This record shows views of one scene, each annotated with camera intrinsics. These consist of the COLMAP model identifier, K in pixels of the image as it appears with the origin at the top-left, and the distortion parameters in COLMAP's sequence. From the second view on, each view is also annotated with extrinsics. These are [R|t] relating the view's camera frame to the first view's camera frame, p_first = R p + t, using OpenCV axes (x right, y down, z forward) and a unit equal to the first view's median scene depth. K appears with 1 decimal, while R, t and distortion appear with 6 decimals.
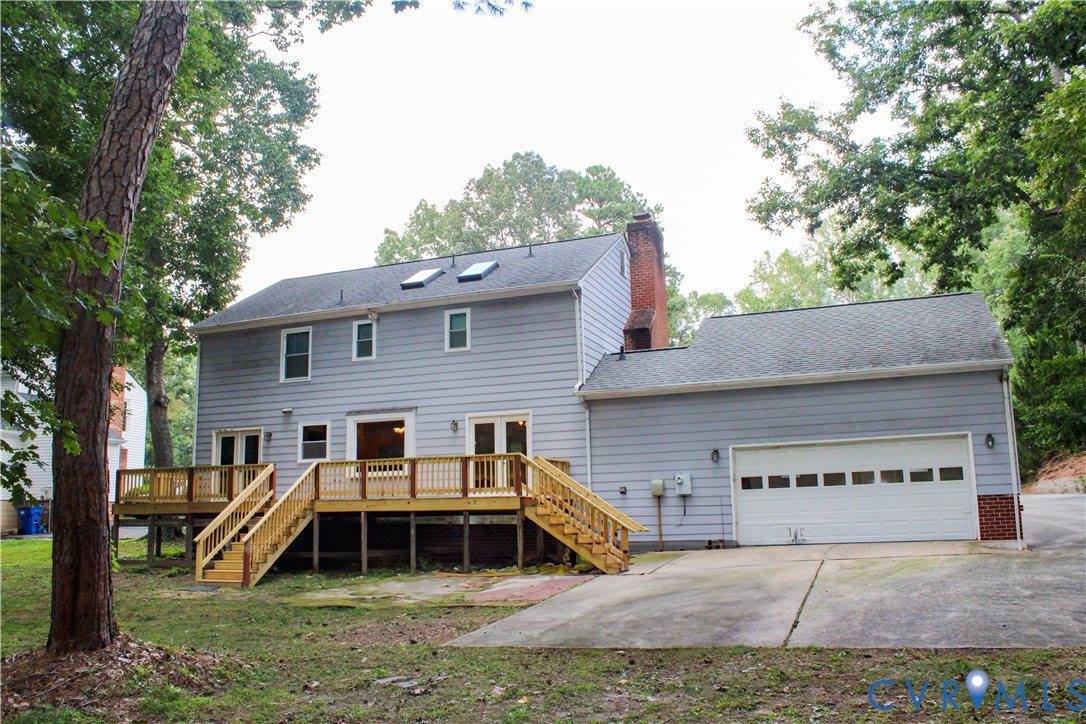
lens RADIAL K [[894.2, 0, 543.0], [0, 894.2, 362.0], [0, 0, 1]] dist [-0.181756, 0.166448]
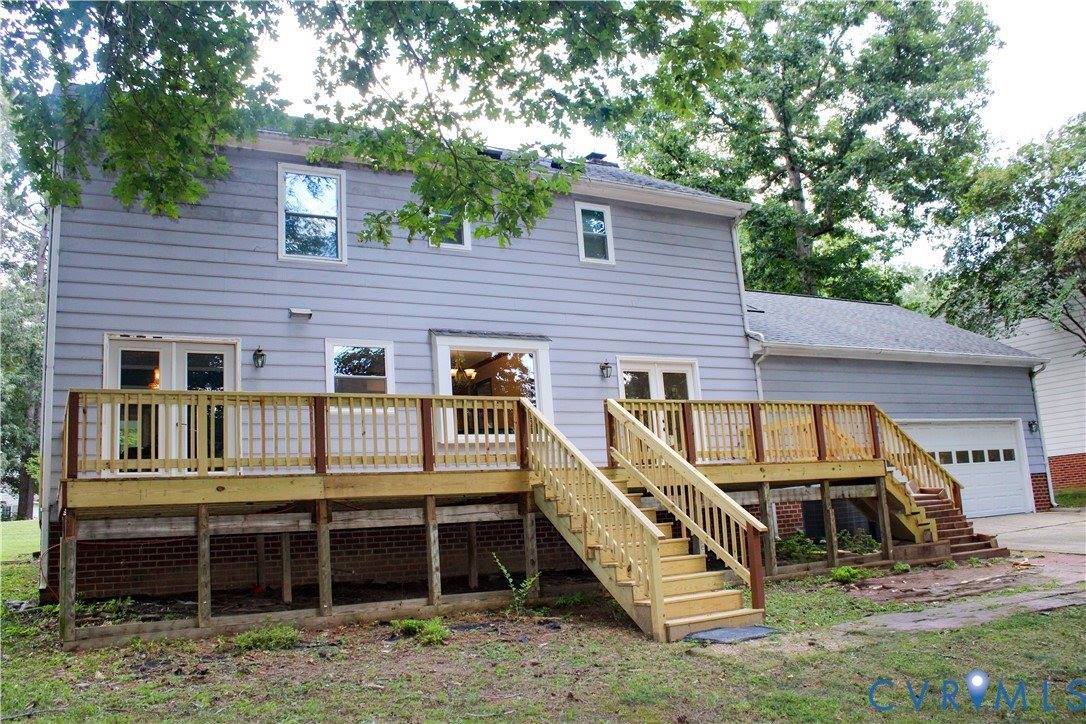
lens RADIAL K [[894.2, 0, 543.0], [0, 894.2, 362.0], [0, 0, 1]] dist [-0.181756, 0.166448]
pose [[0.659144, 0.113929, 0.743337, -0.623237], [-0.092818, 0.993225, -0.069923, 0.115013], [-0.746267, -0.022906, 0.665253, 0.568183]]
